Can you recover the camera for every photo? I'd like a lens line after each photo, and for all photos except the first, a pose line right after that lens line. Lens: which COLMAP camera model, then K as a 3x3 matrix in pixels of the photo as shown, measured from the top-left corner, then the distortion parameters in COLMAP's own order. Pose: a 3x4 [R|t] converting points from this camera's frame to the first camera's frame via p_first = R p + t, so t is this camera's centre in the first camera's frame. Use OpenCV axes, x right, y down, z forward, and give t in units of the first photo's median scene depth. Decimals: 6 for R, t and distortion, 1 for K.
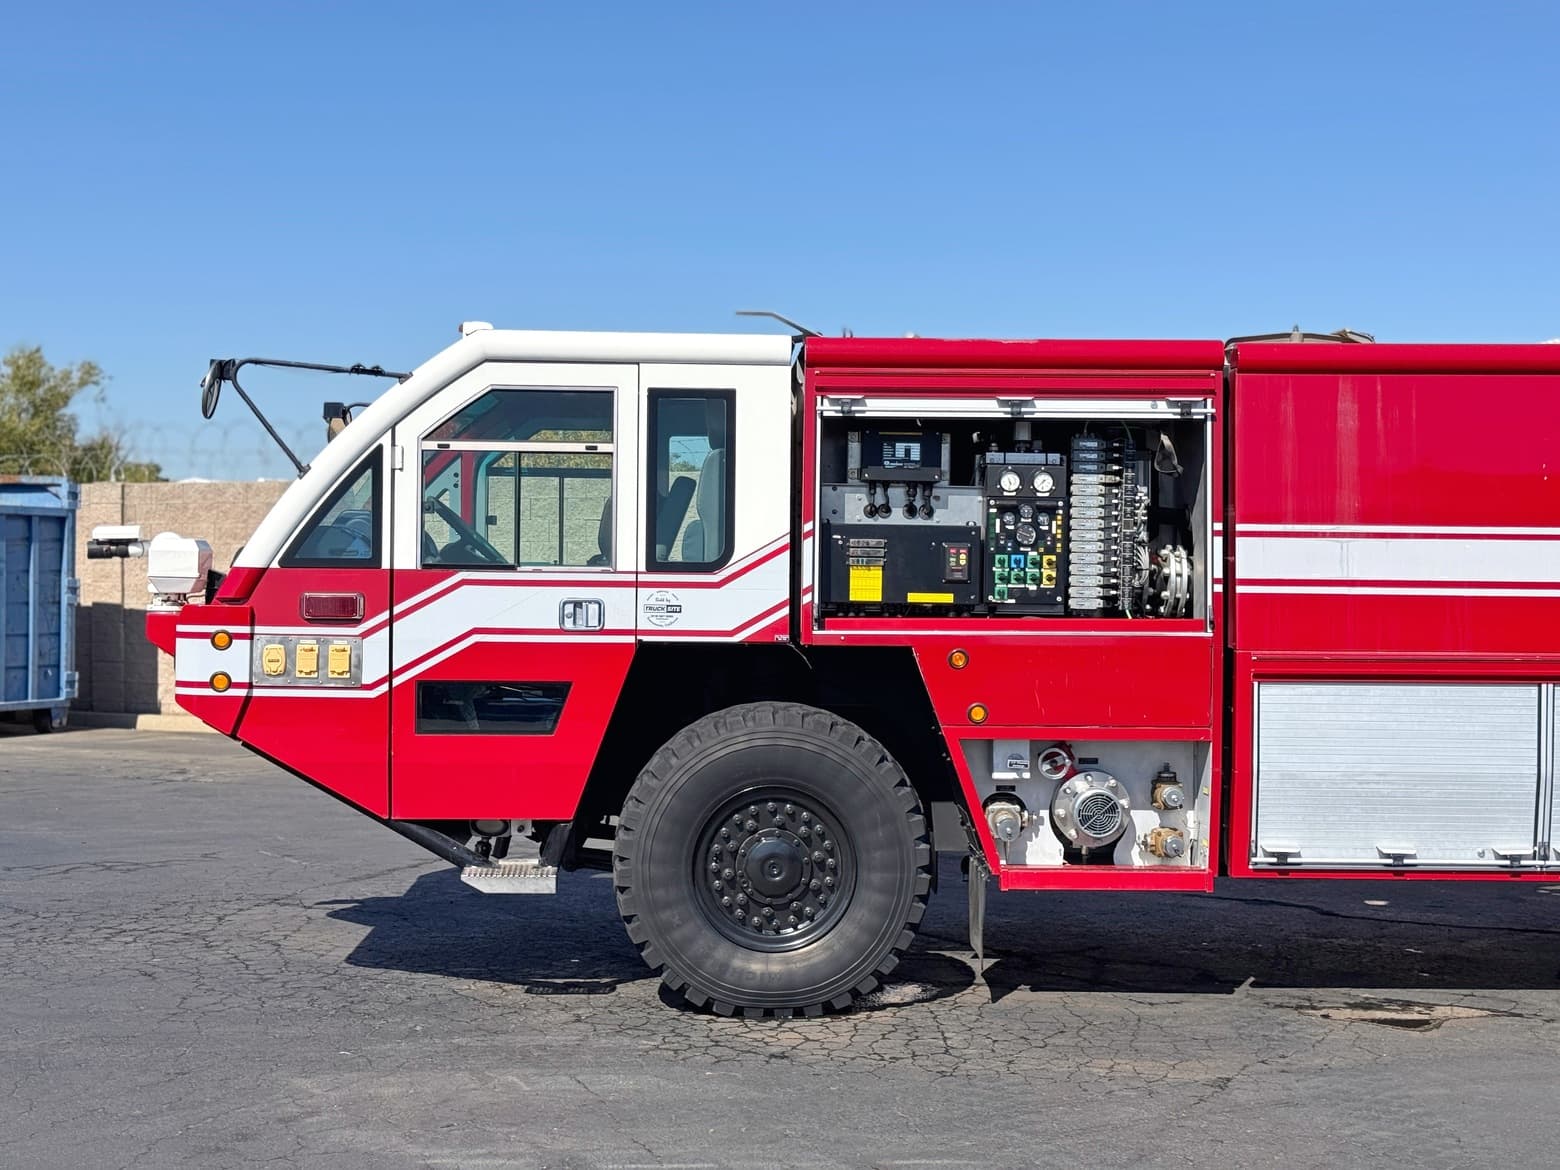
lens RADIAL K [[2167.0, 0, 787.1], [0, 2167.0, 577.3], [0, 0, 1]] dist [0.142621, 0.003629]
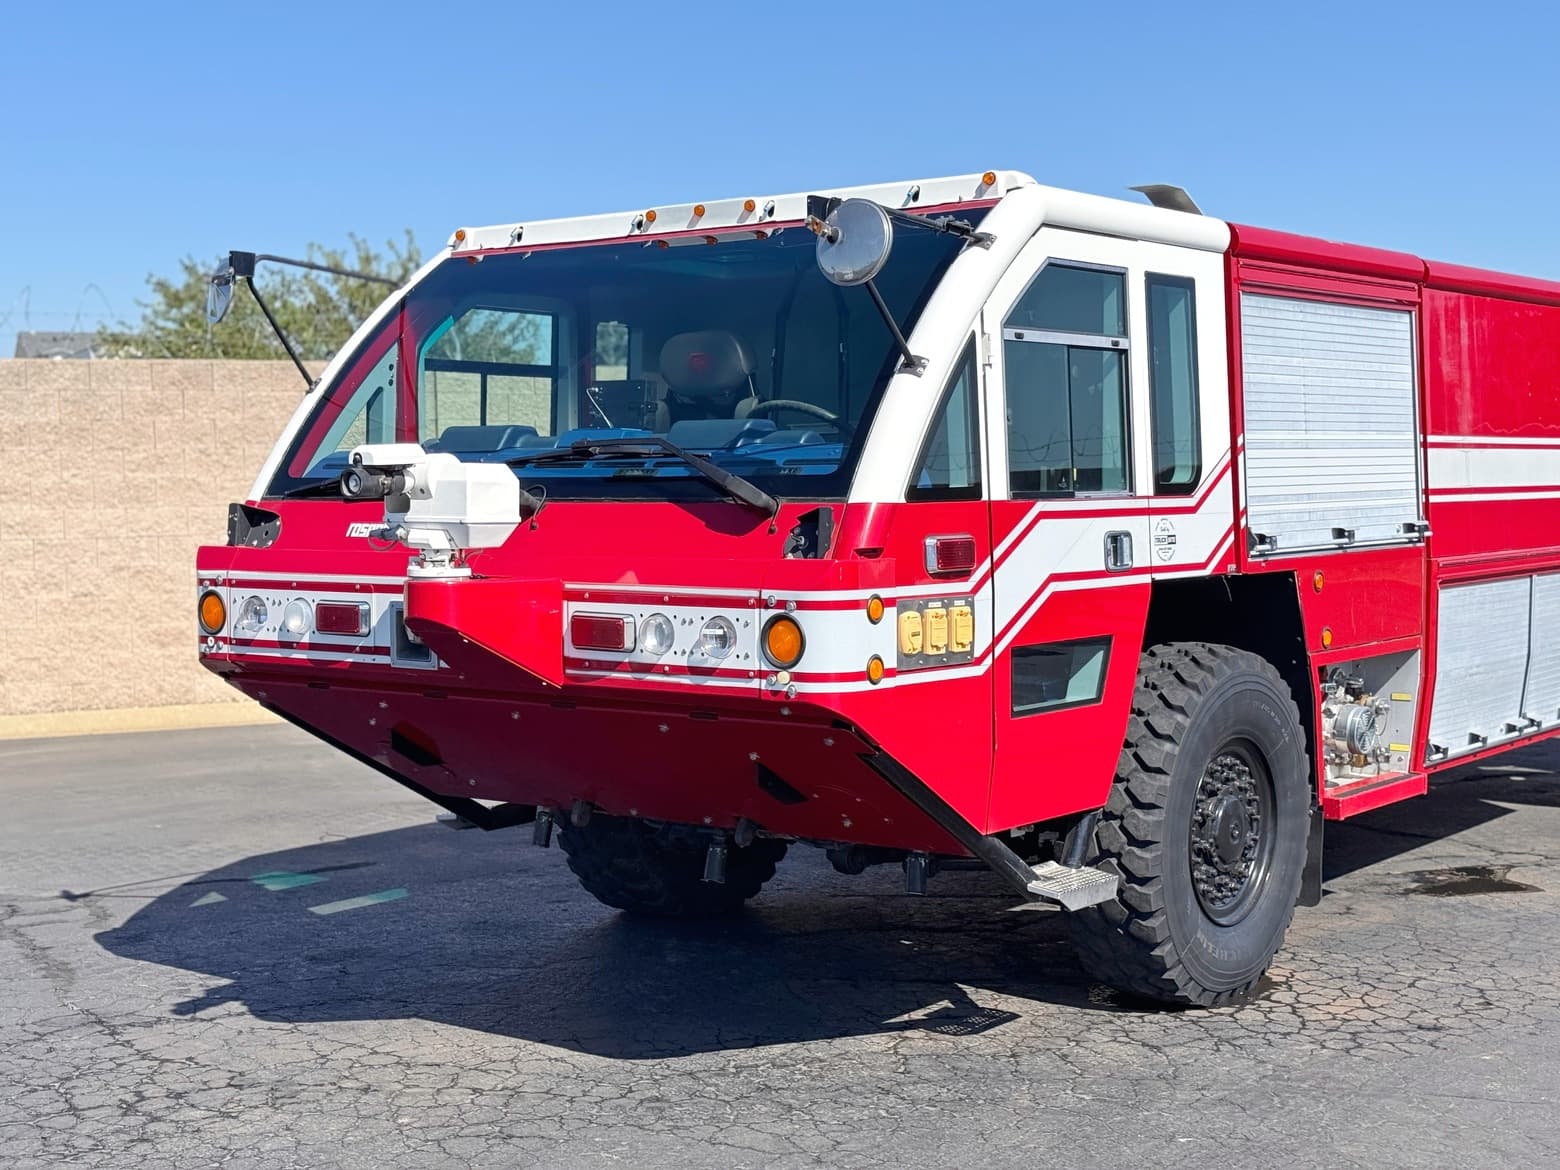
lens RADIAL K [[2167.0, 0, 787.1], [0, 2167.0, 577.3], [0, 0, 1]] dist [0.142621, 0.003629]
pose [[0.632820, -0.051978, 0.772553, -0.796140], [0.018938, 0.998485, 0.051666, -0.017121], [-0.774068, -0.018065, 0.632845, 0.584039]]
